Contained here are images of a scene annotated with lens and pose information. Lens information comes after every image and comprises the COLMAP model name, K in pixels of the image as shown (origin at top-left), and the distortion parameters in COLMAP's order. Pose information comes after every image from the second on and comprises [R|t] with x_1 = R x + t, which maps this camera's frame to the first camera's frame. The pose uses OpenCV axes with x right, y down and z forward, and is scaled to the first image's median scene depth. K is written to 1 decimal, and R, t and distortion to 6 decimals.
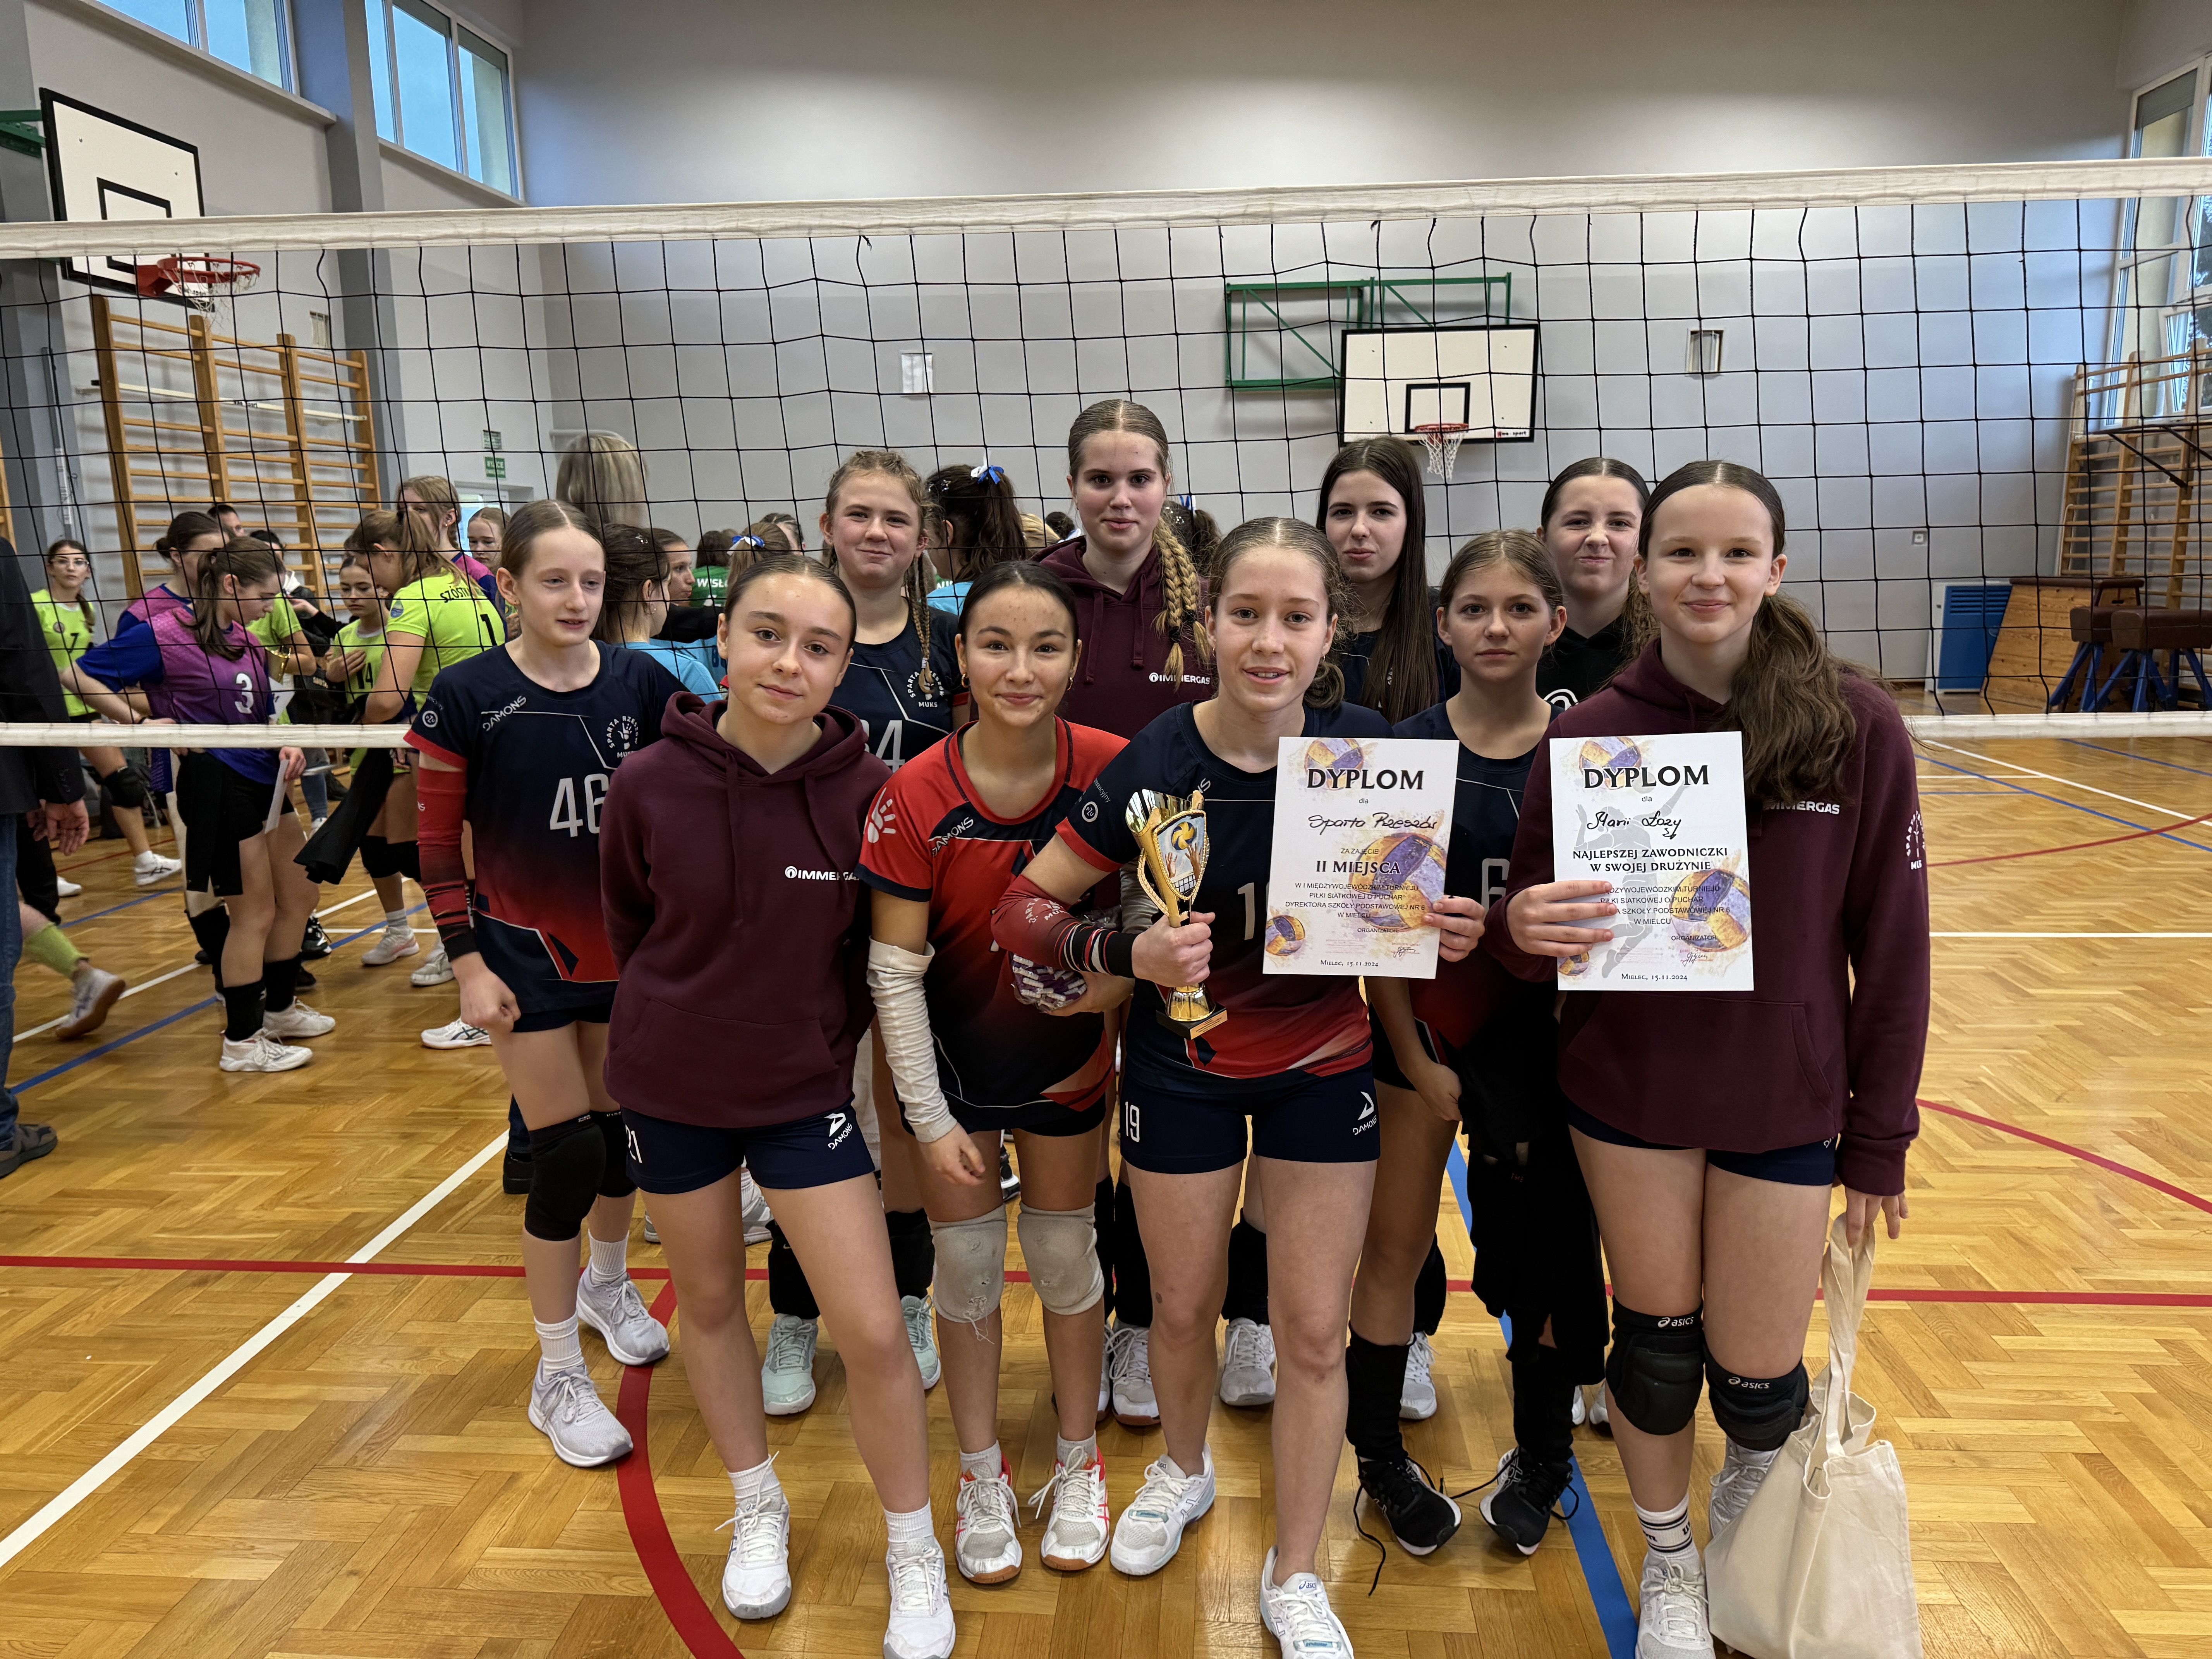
lens RADIAL K [[1521.4, 0, 1106.0], [0, 1521.4, 829.5], [0, 0, 1]] dist [0.000719, 0.002772]
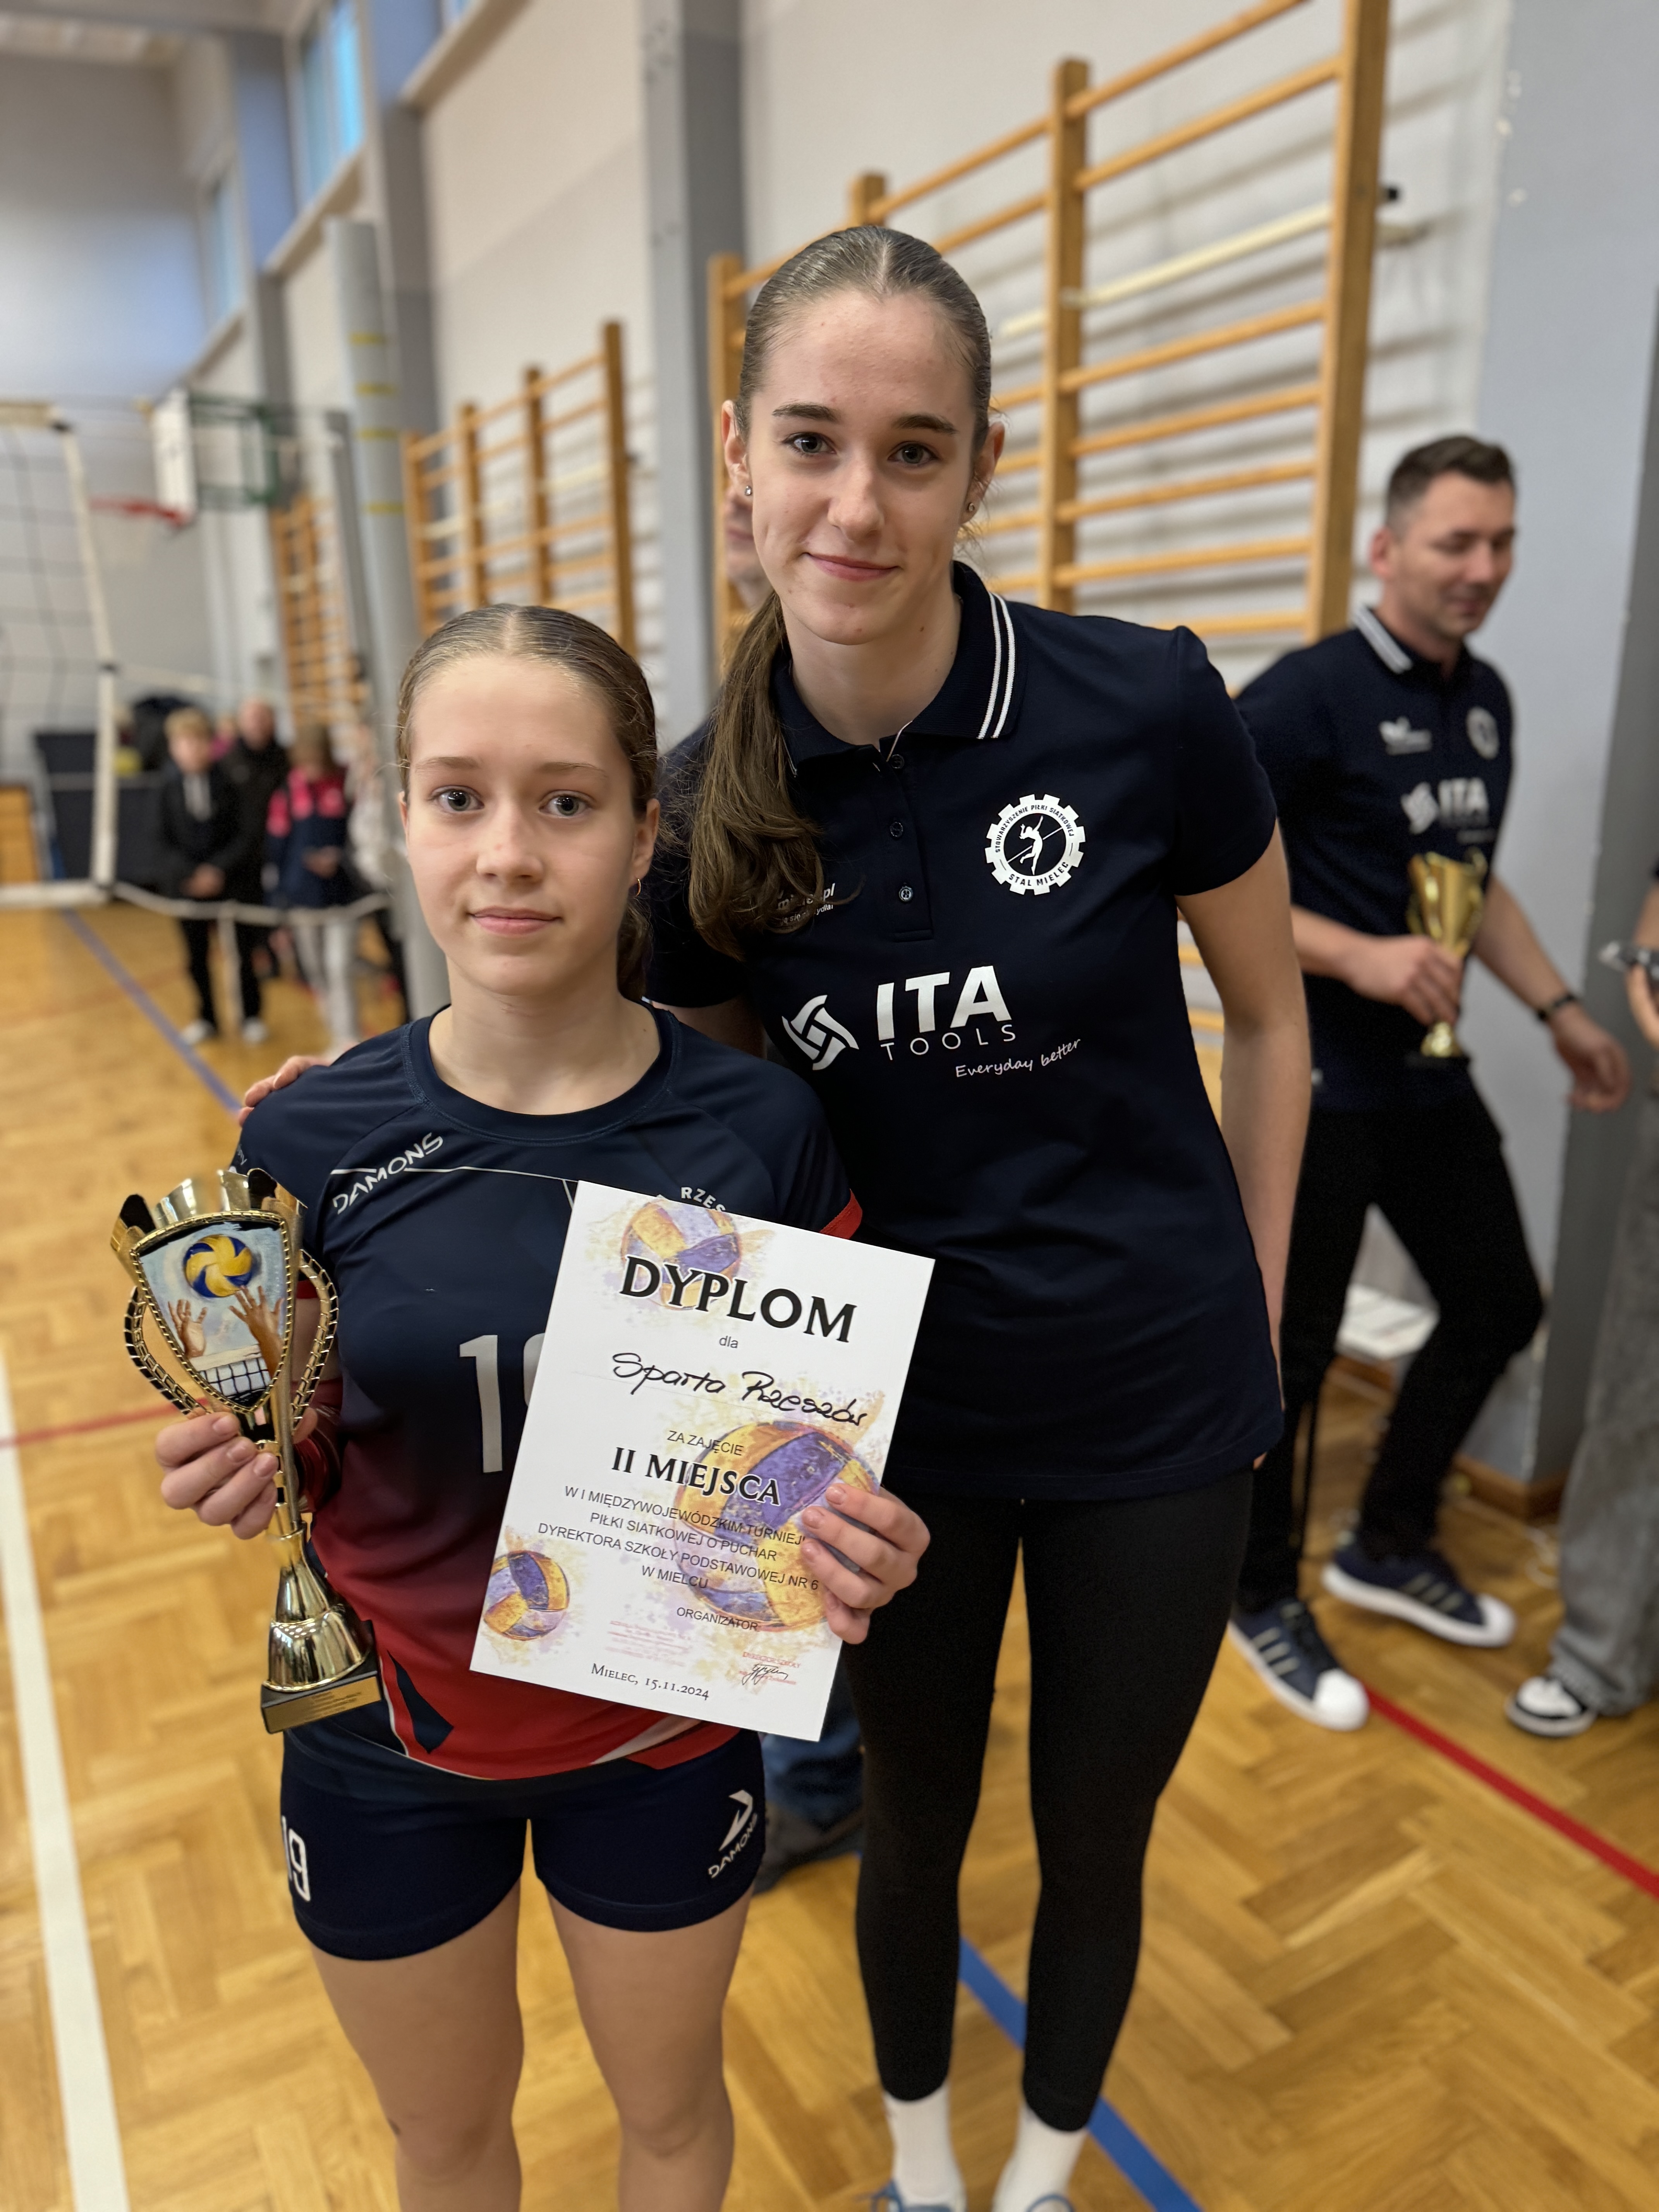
lens RADIAL K [[1521.4, 0, 829.5], [0, 1521.4, 1106.0], [0, 0, 1]] dist [0.000719, 0.002772]
pose [[0.983218, 0.182244, 0.008284, 0.185228], [-0.170899, 0.935999, -0.307732, 0.058098], [-0.063836, 0.301152, 0.951437, 0.496739]]
